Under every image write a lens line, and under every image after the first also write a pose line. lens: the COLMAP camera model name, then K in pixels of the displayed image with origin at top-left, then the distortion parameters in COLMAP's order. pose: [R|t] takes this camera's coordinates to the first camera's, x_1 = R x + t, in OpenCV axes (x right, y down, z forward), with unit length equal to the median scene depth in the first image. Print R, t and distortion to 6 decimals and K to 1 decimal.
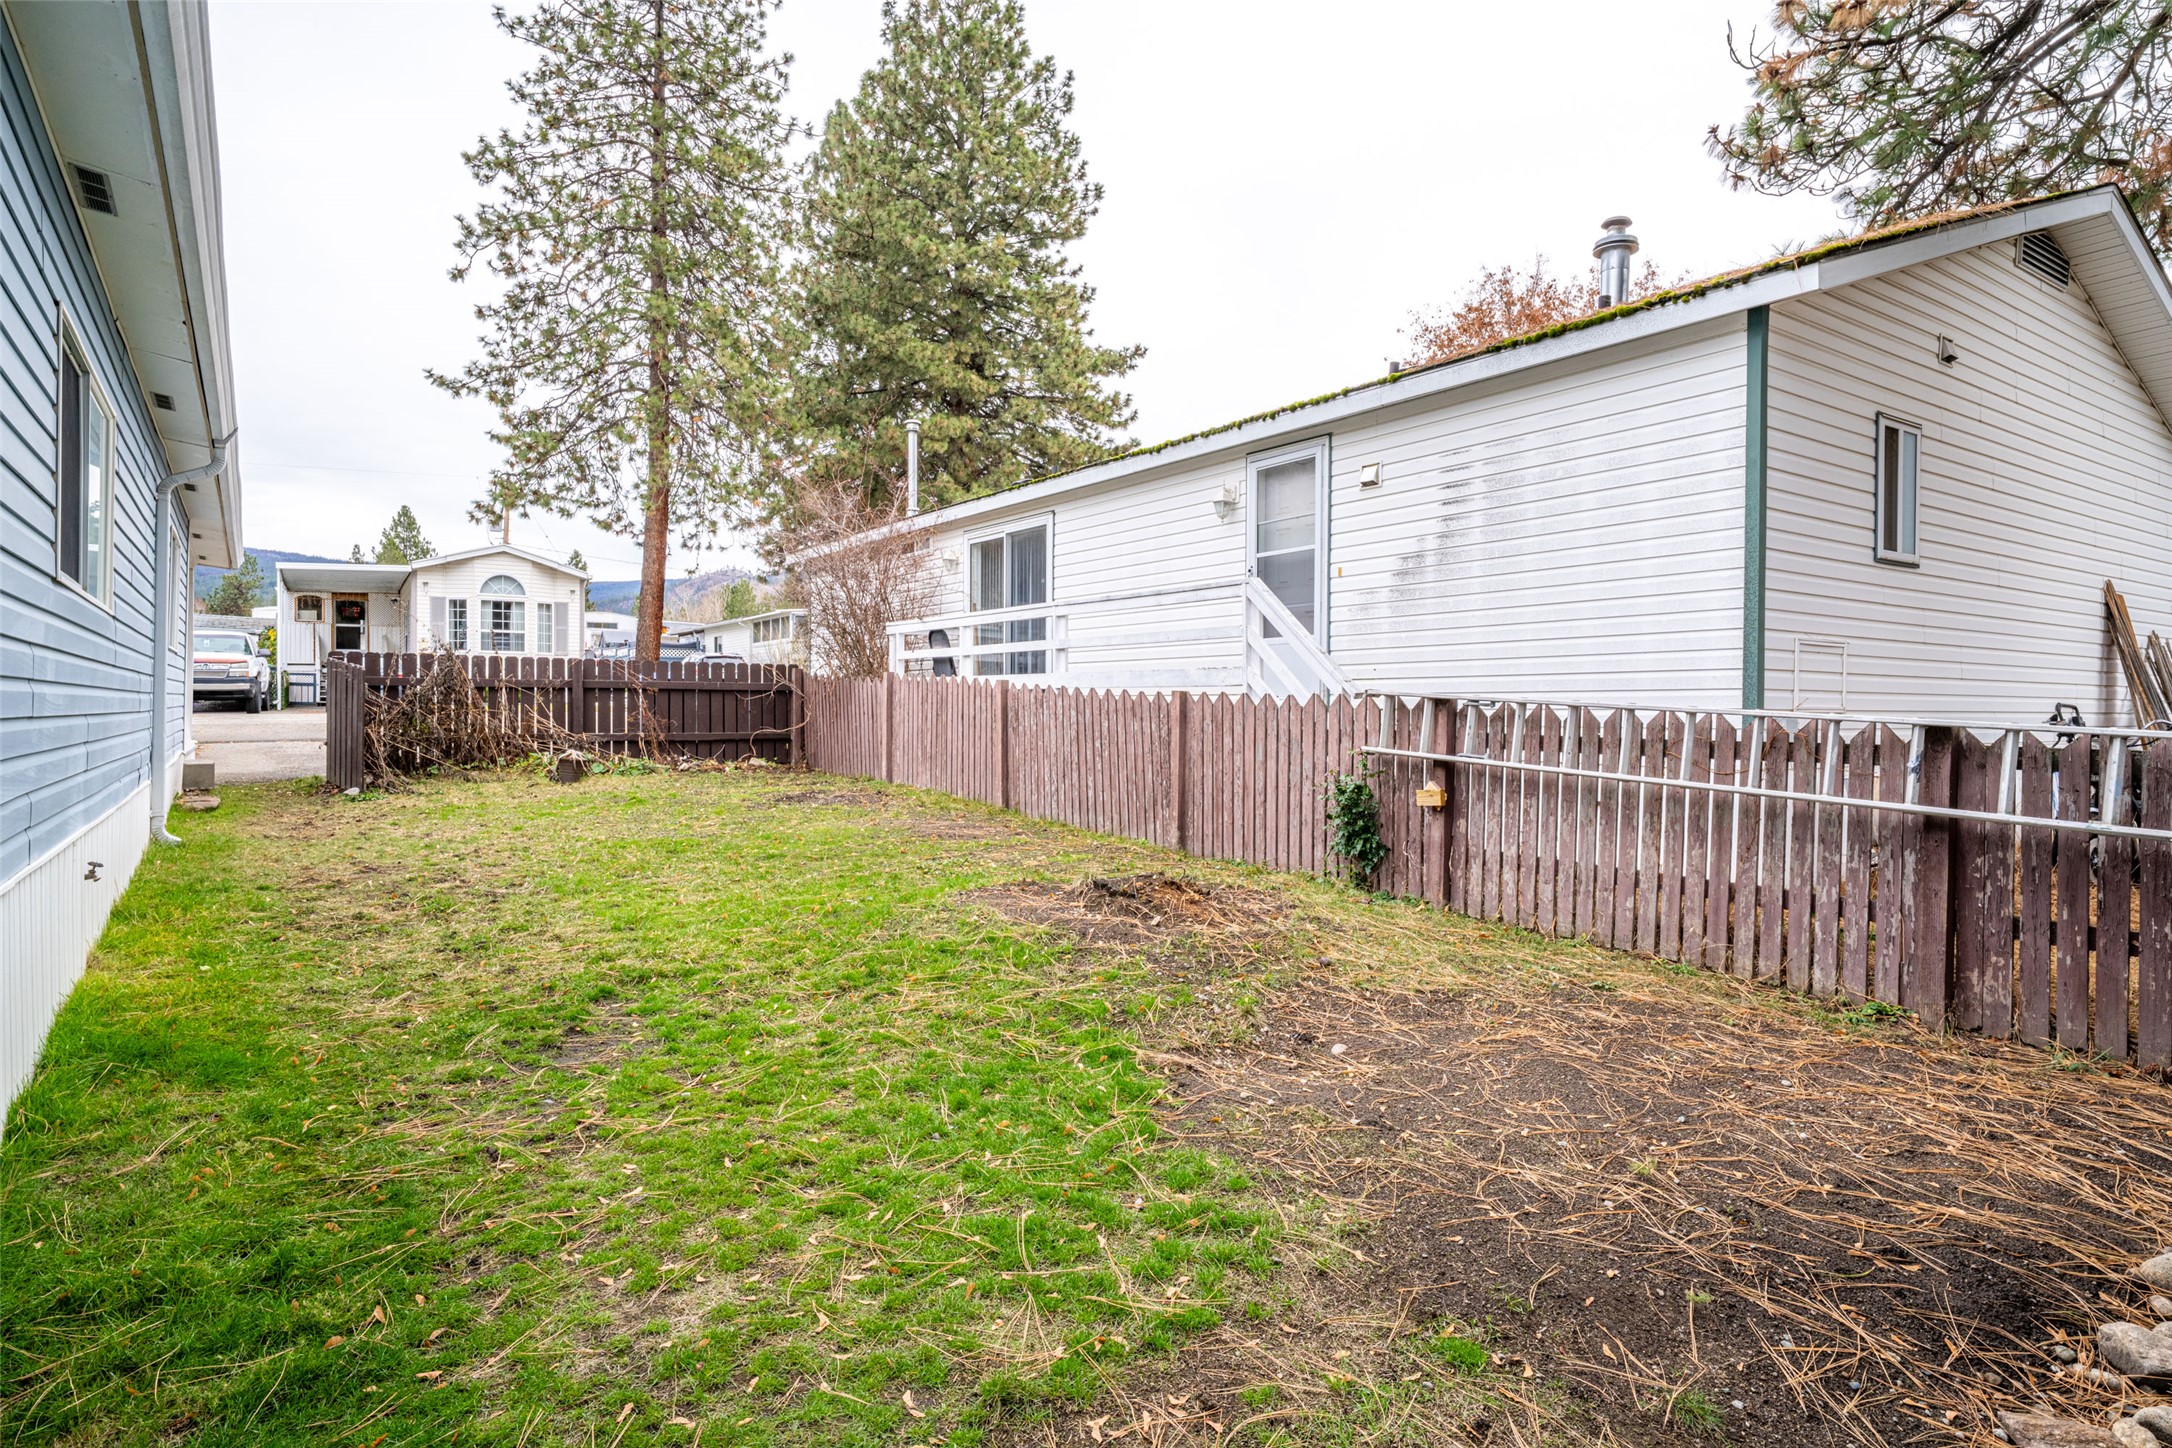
lens RADIAL K [[1162.1, 0, 1084.5], [0, 1162.1, 713.0], [0, 0, 1]] dist [0.001964, 0.000632]
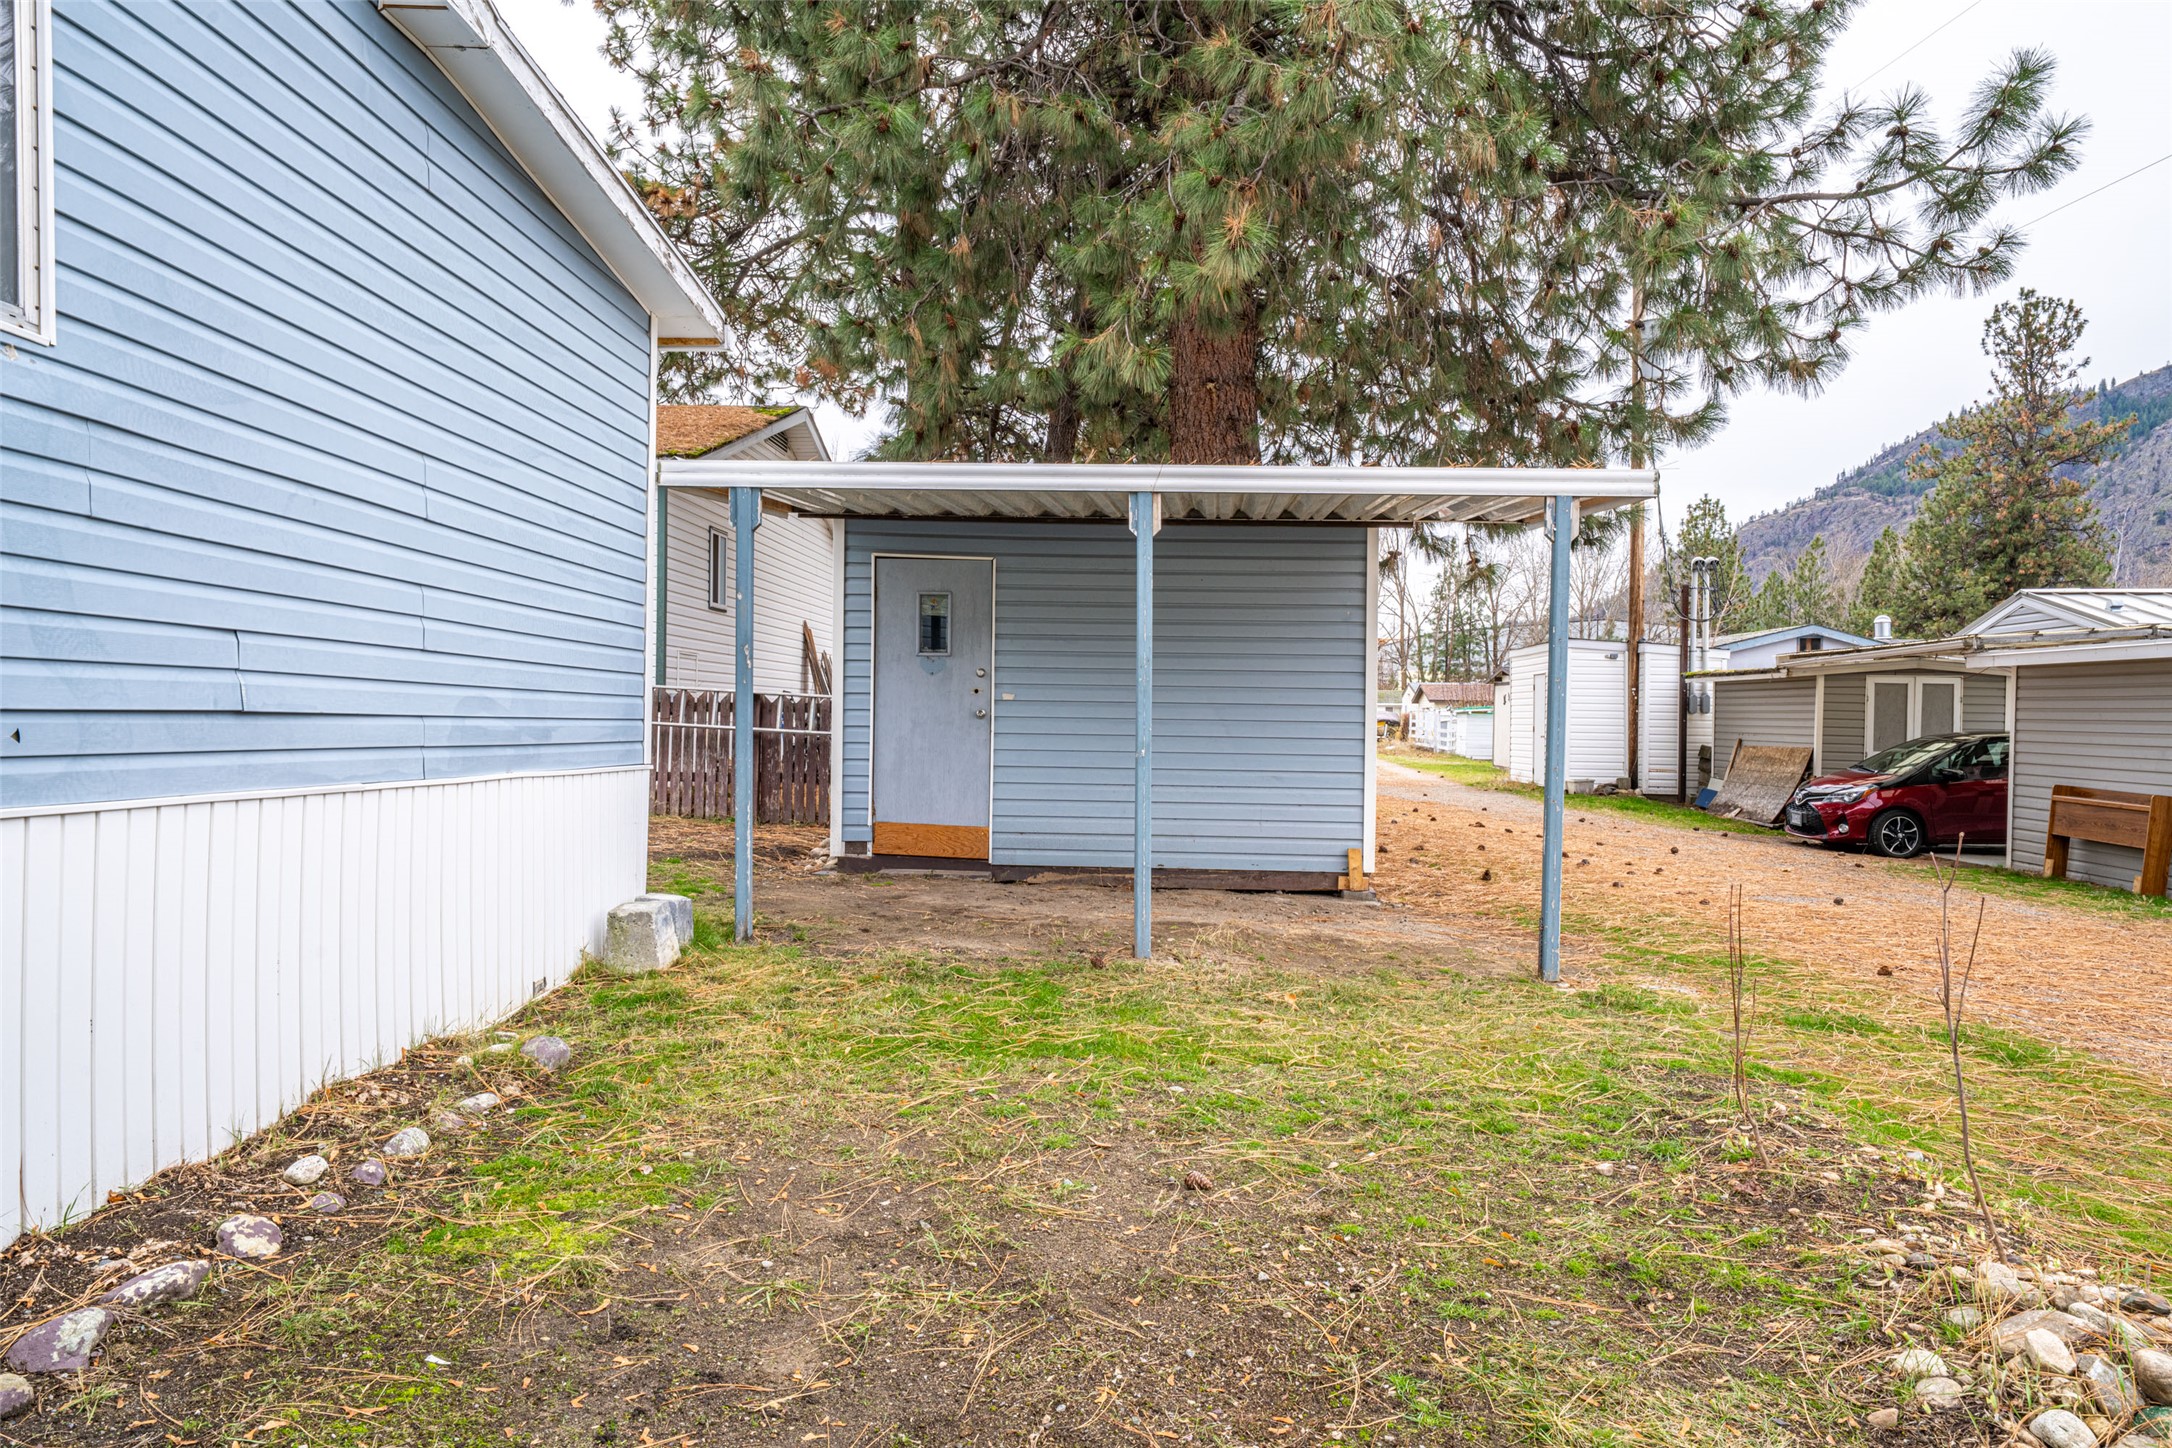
lens RADIAL K [[1404.5, 0, 1086.0], [0, 1404.5, 724.0], [0, 0, 1]] dist [0.001136, 0.000534]
pose [[0.600461, -0.003844, 0.799645, -0.811399], [-0.003193, 0.999969, 0.007205, 0.035383], [-0.799648, -0.006879, 0.600430, -0.885255]]
